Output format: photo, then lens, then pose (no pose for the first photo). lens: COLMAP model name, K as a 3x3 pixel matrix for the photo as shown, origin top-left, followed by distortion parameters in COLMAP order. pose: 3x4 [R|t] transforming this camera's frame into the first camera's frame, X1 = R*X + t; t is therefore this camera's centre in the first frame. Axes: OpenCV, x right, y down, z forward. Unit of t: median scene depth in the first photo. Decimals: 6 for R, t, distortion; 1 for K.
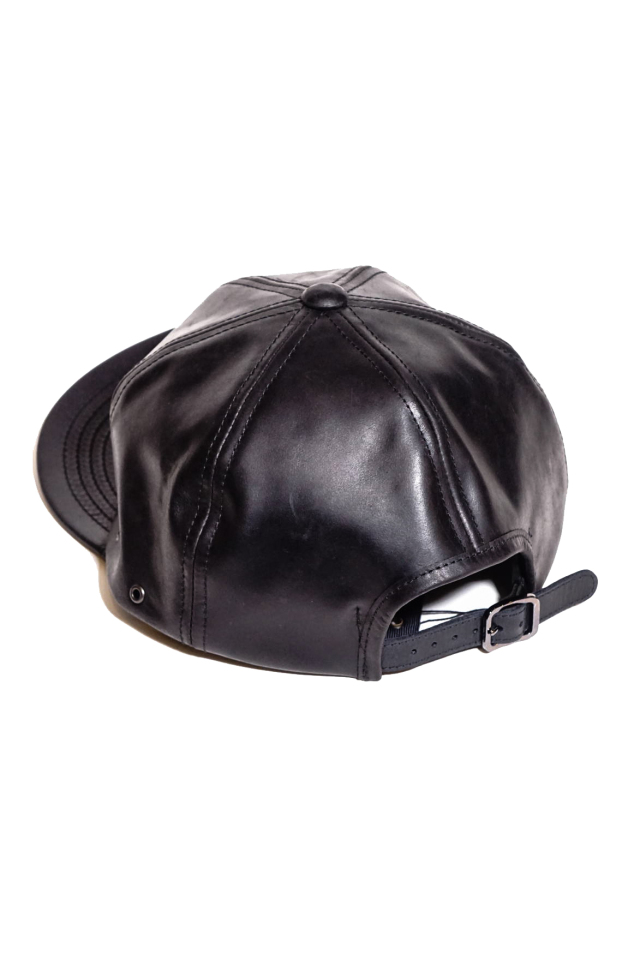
lens RADIAL K [[2220.3, 0, 320.0], [0, 2220.3, 480.0], [0, 0, 1]] dist [0.038933, 0.041669]
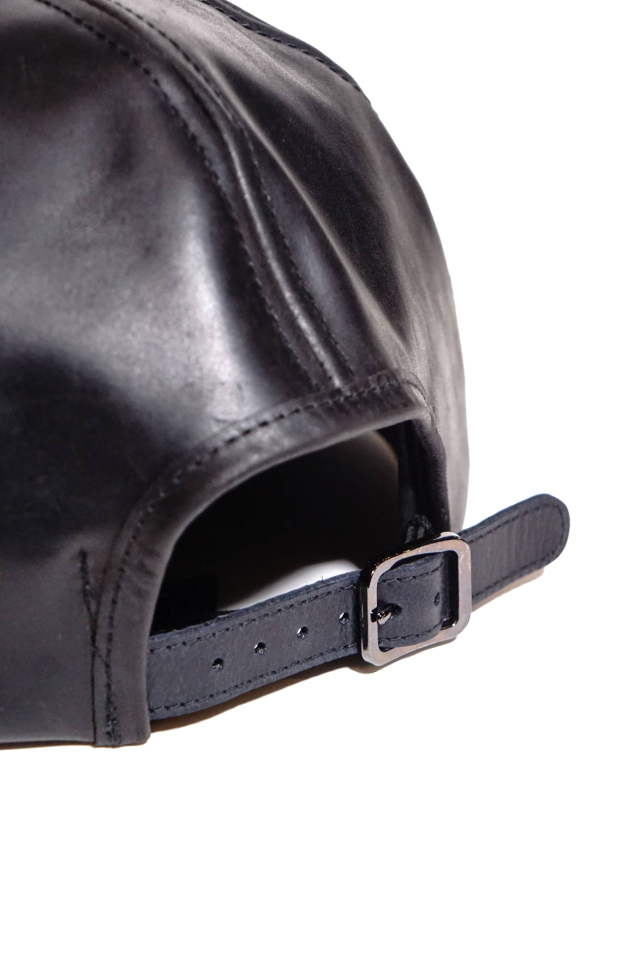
lens RADIAL K [[1981.0, 0, 320.0], [0, 1981.0, 480.0], [0, 0, 1]] dist [0.279493, -0.045709]
pose [[0.983254, -0.078974, 0.164241, 0.000014], [0.112480, 0.972073, -0.205966, 0.126558], [-0.143389, 0.220991, 0.964678, 0.611736]]
